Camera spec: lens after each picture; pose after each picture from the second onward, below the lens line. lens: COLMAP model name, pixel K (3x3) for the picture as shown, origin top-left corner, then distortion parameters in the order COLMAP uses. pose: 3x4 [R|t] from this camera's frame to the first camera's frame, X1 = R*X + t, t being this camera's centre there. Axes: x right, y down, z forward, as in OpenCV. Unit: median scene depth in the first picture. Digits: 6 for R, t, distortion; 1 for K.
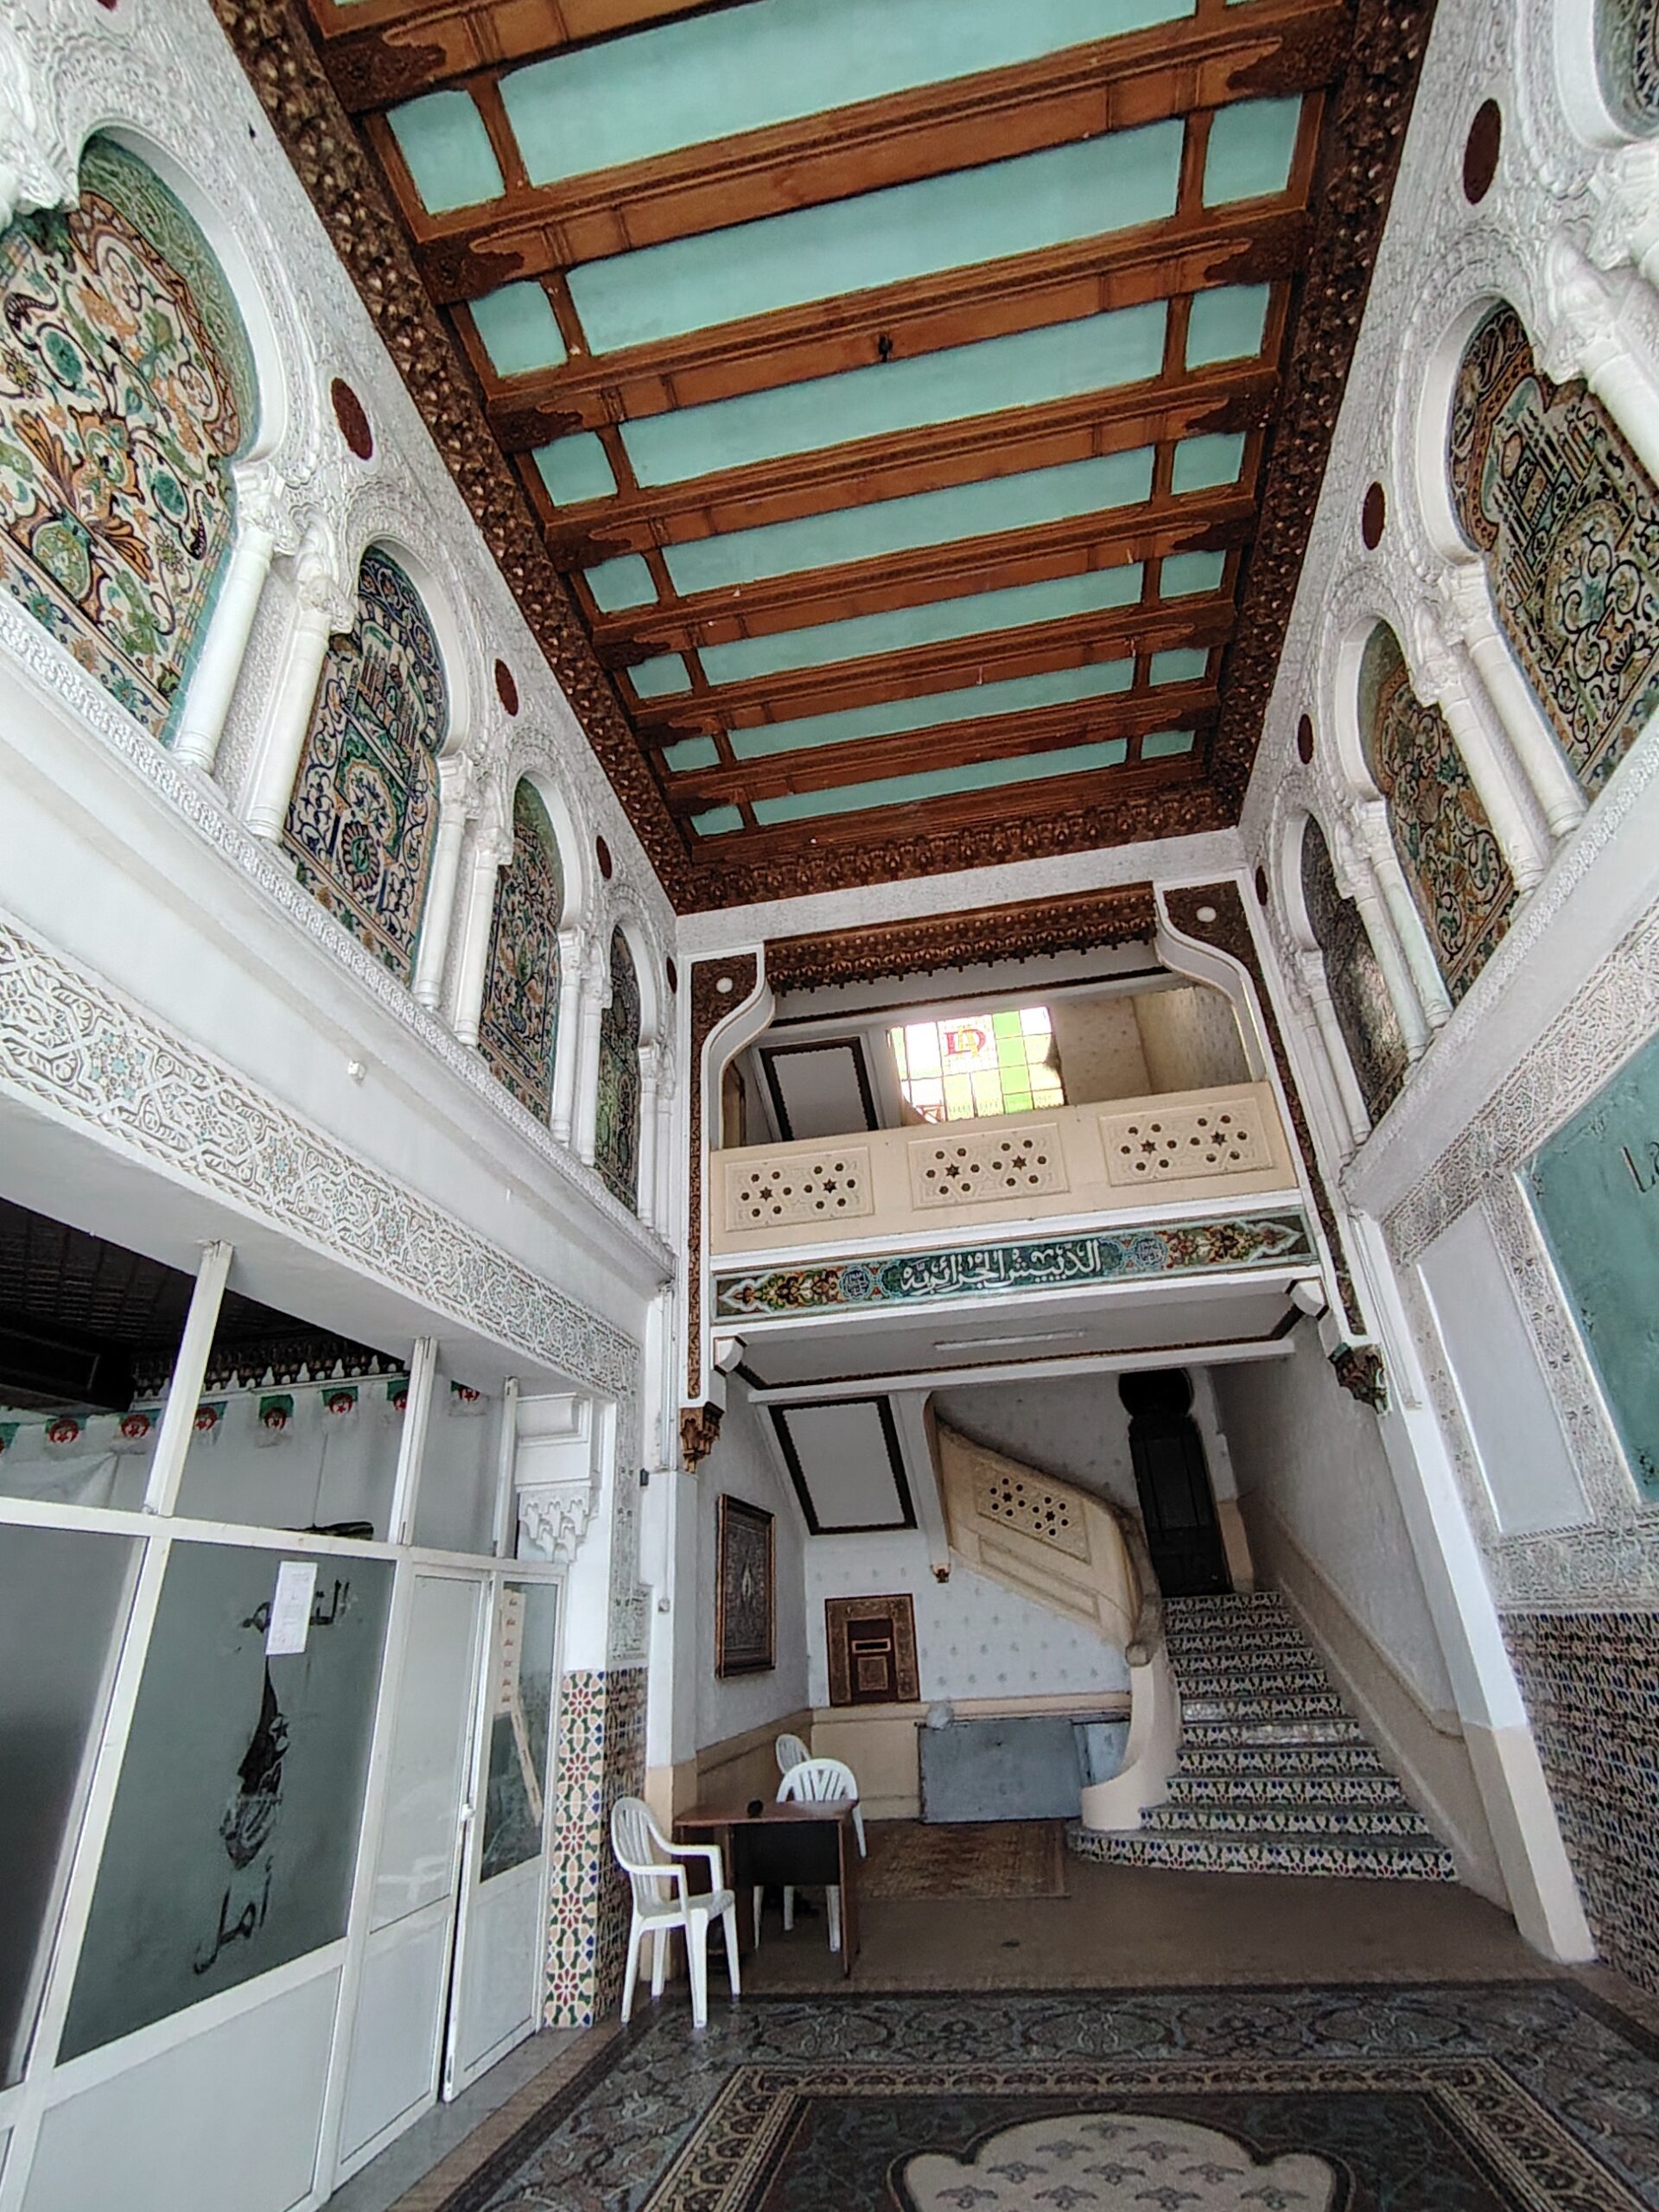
lens RADIAL K [[1046.1, 0, 837.7], [0, 1046.1, 1093.5], [0, 0, 1]] dist [-0.000828, -0.000108]
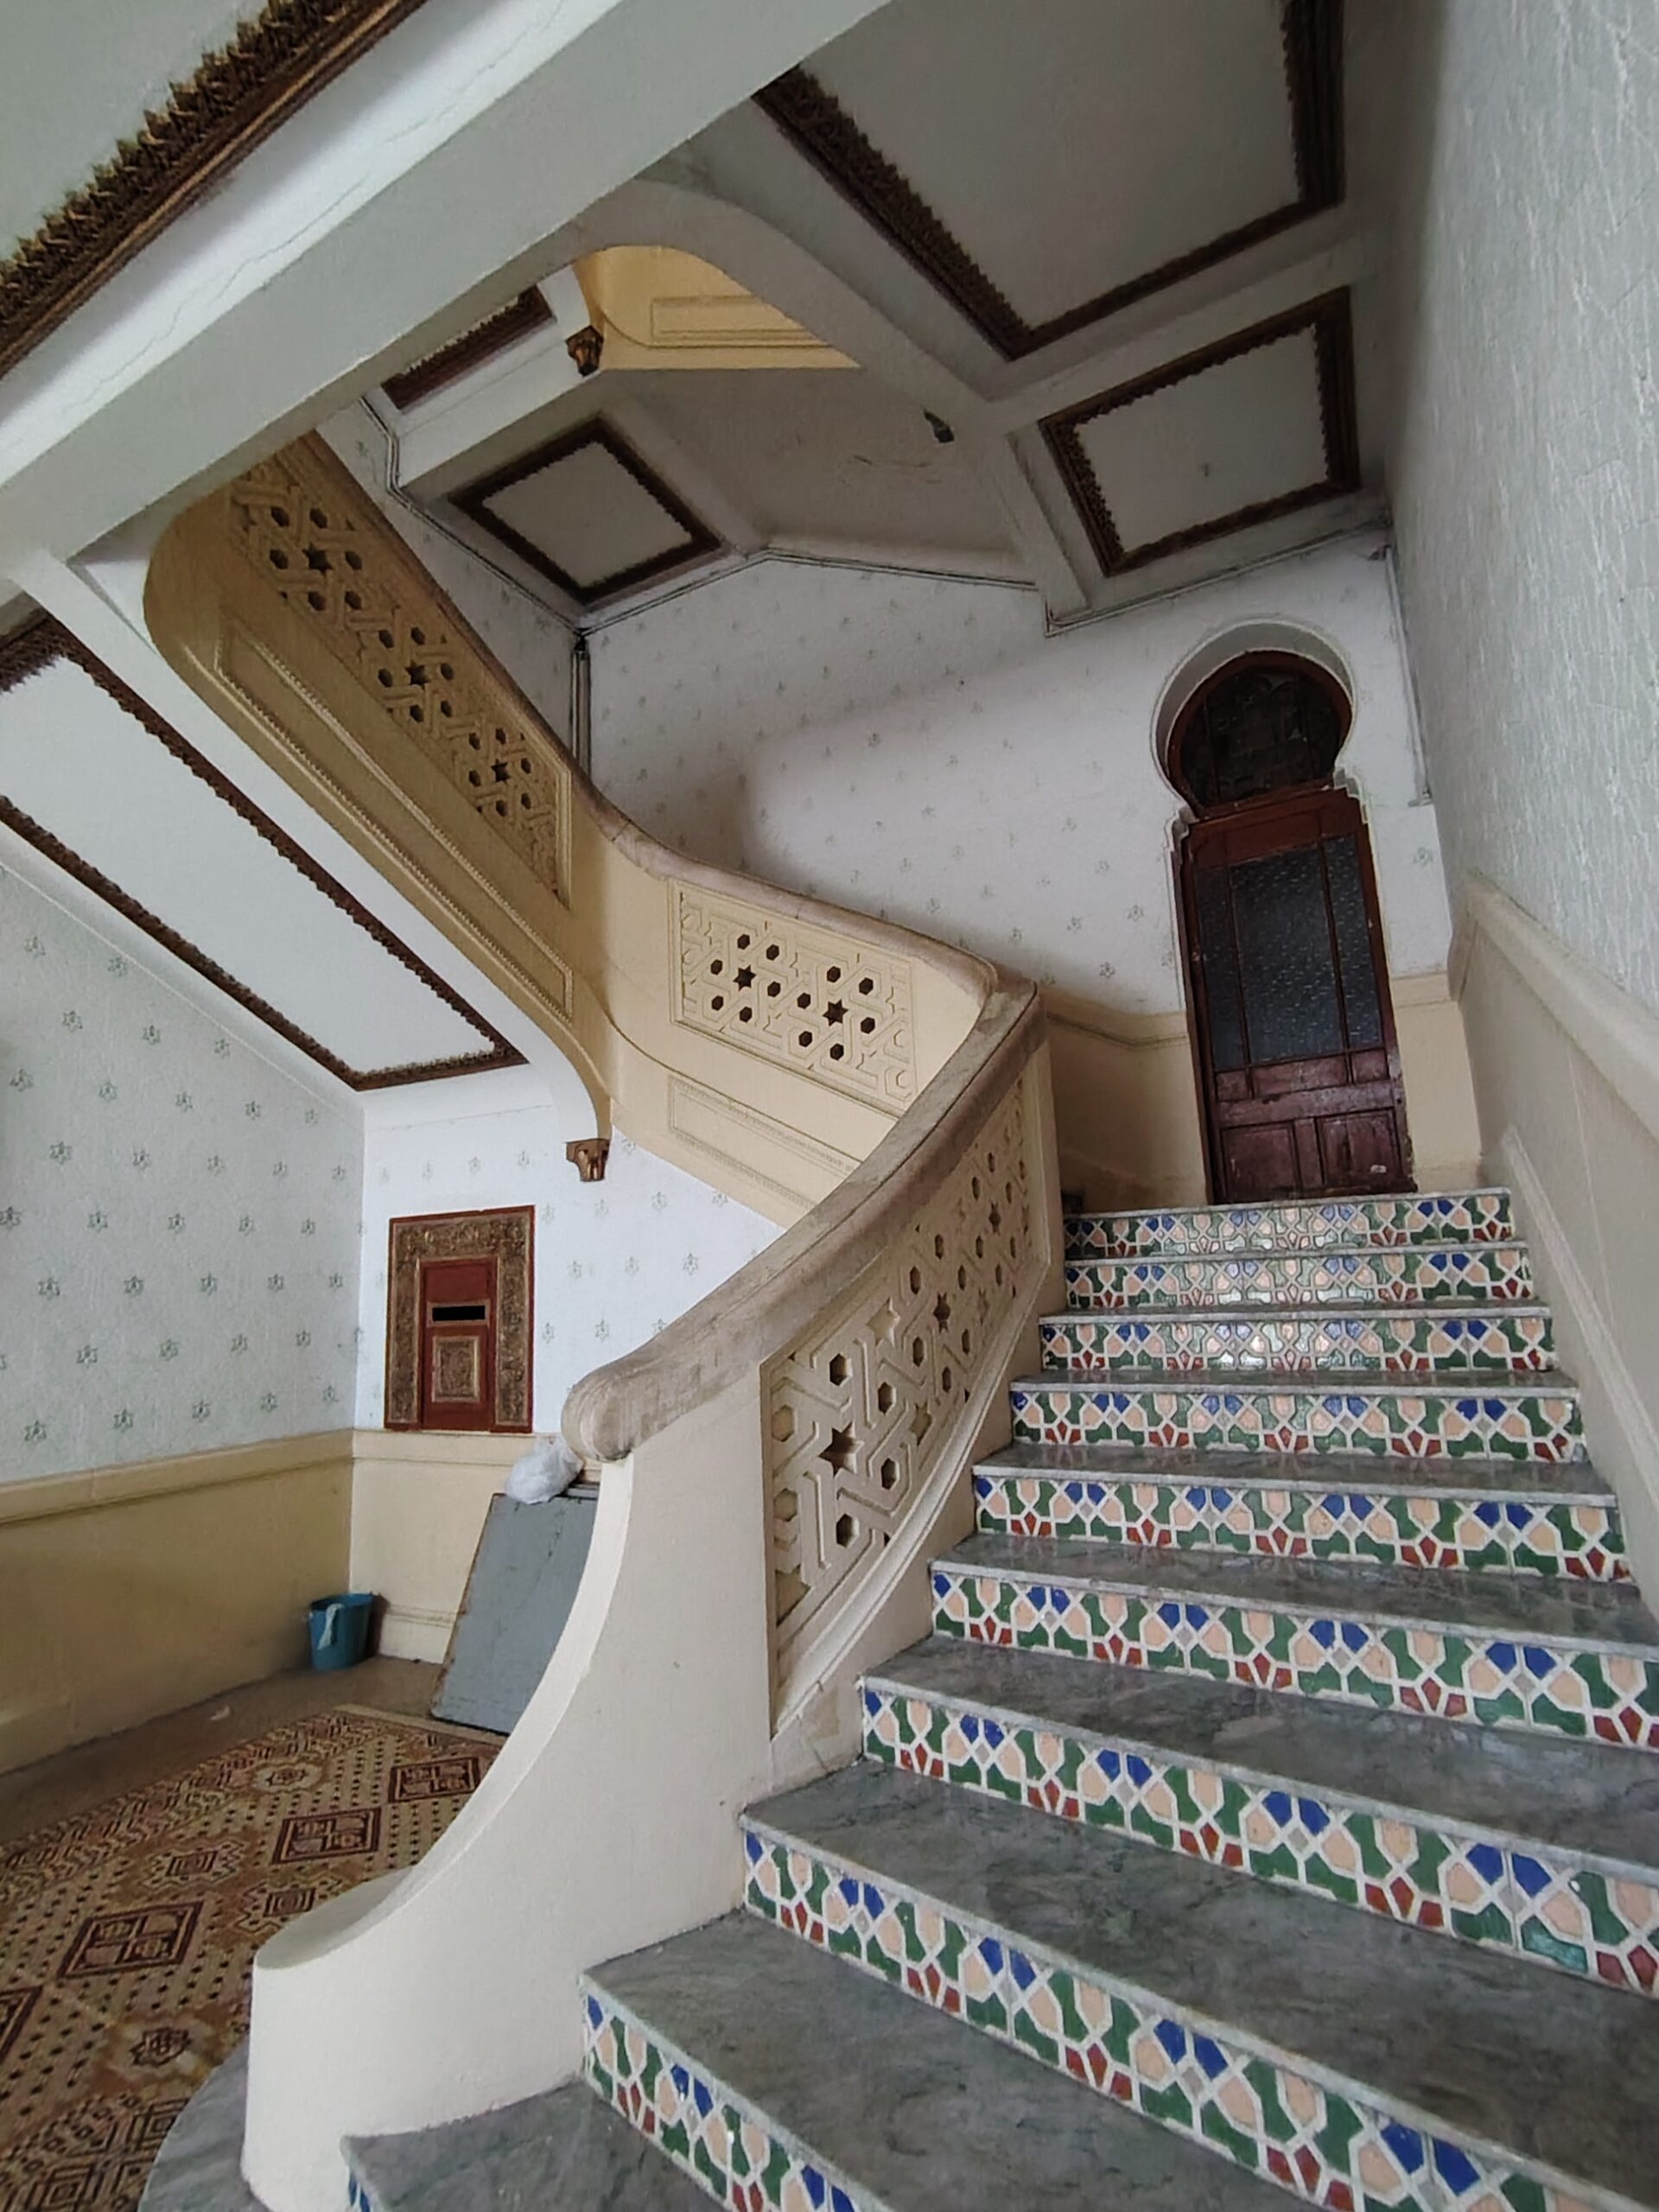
lens RADIAL K [[1046.1, 0, 837.7], [0, 1046.1, 1093.5], [0, 0, 1]] dist [-0.000828, -0.000108]
pose [[0.946408, -0.043505, -0.320031, 0.327821], [0.140323, 0.947865, 0.286115, 0.330483], [0.290899, -0.315689, 0.903171, 0.665956]]
